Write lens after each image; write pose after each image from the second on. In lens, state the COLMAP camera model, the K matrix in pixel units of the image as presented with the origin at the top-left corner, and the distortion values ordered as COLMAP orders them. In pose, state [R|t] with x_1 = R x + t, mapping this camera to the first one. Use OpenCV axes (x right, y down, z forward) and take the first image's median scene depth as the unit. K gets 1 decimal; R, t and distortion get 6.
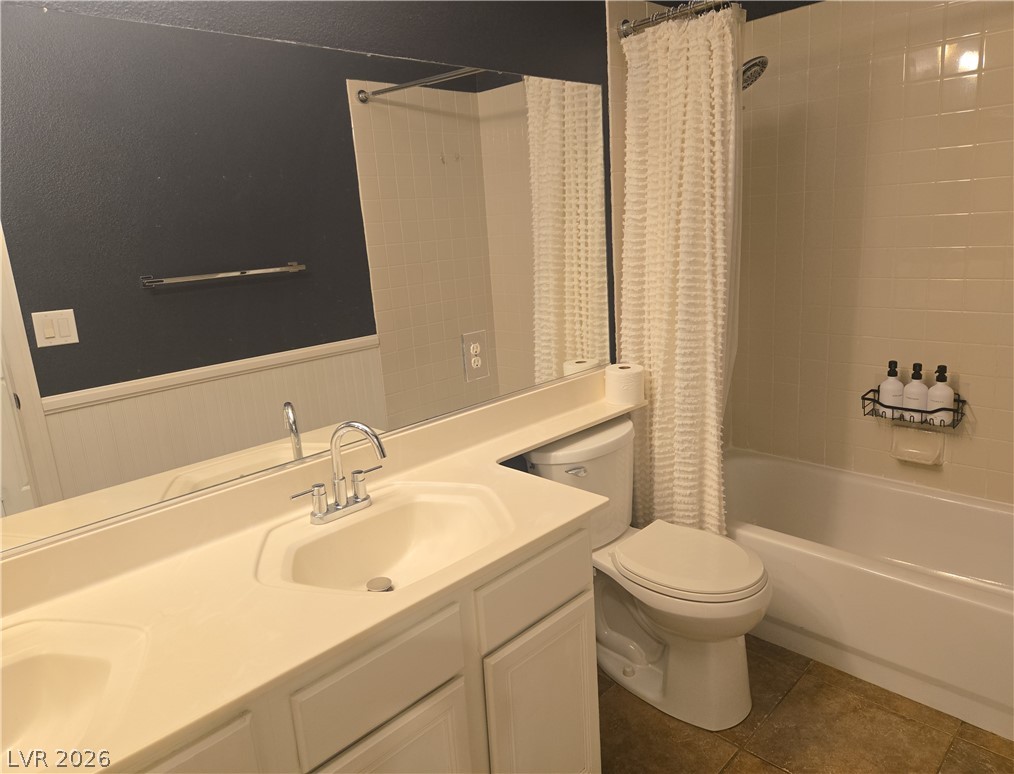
lens RADIAL K [[681.4, 0, 508.2], [0, 681.4, 378.3], [0, 0, 1]] dist [0.078735, -0.064720]
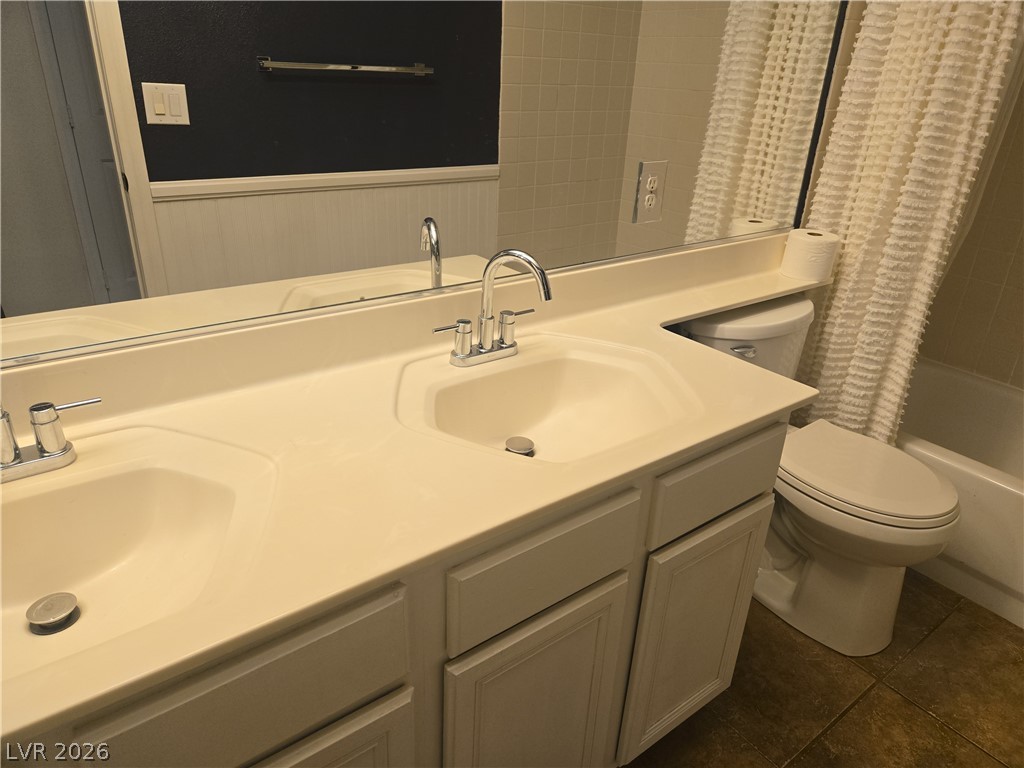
lens RADIAL K [[683.1, 0, 508.2], [0, 683.1, 372.4], [0, 0, 1]] dist [0.075437, -0.065016]
pose [[0.984547, 0.152470, -0.086143, -0.096143], [-0.132980, 0.970985, 0.198757, 0.029579], [0.113948, -0.184231, 0.976256, 0.123103]]
